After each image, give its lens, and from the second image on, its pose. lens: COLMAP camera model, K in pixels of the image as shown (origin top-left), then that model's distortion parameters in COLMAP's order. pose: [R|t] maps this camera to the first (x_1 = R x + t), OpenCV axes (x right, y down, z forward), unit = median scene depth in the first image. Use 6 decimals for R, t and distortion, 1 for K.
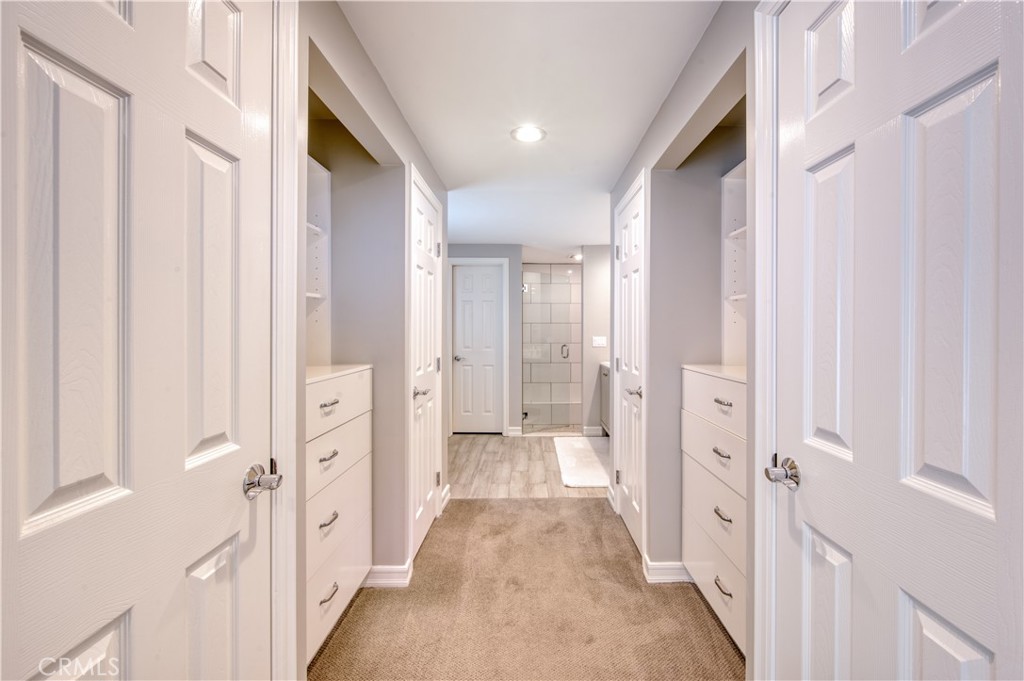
lens RADIAL K [[419.0, 0, 512.0], [0, 419.0, 340.5], [0, 0, 1]] dist [0.005346, -0.000145]
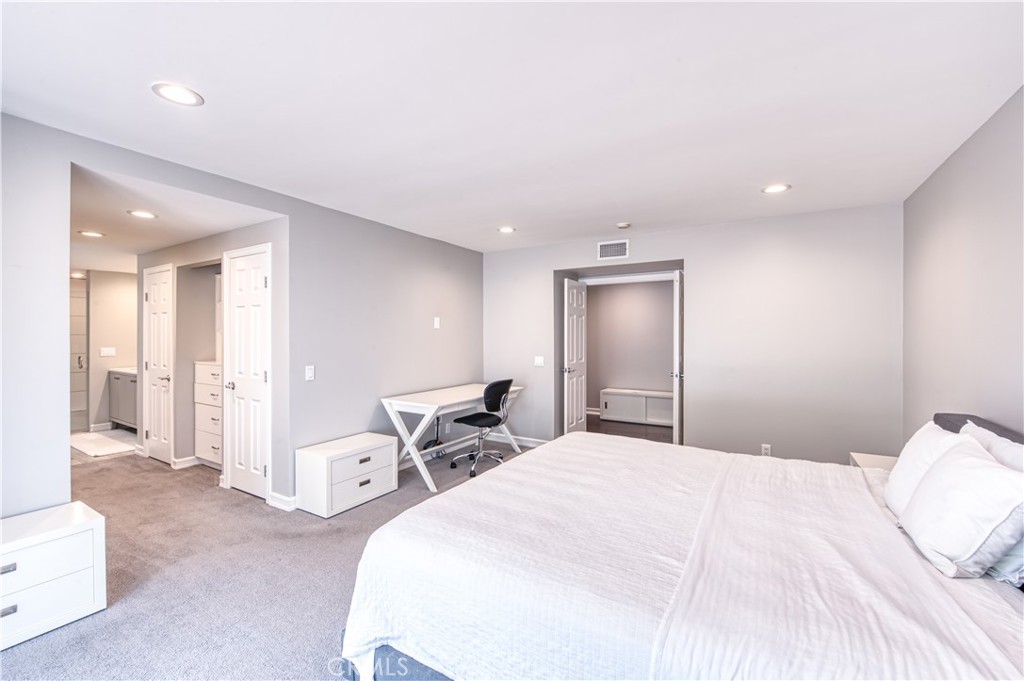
lens RADIAL K [[419.0, 0, 512.0], [0, 419.0, 340.5], [0, 0, 1]] dist [0.005346, -0.000145]
pose [[0.490666, -0.001159, 0.871347, -0.621286], [0.014566, 0.999870, -0.006872, -0.011159], [-0.871226, 0.016064, 0.490619, -1.360671]]
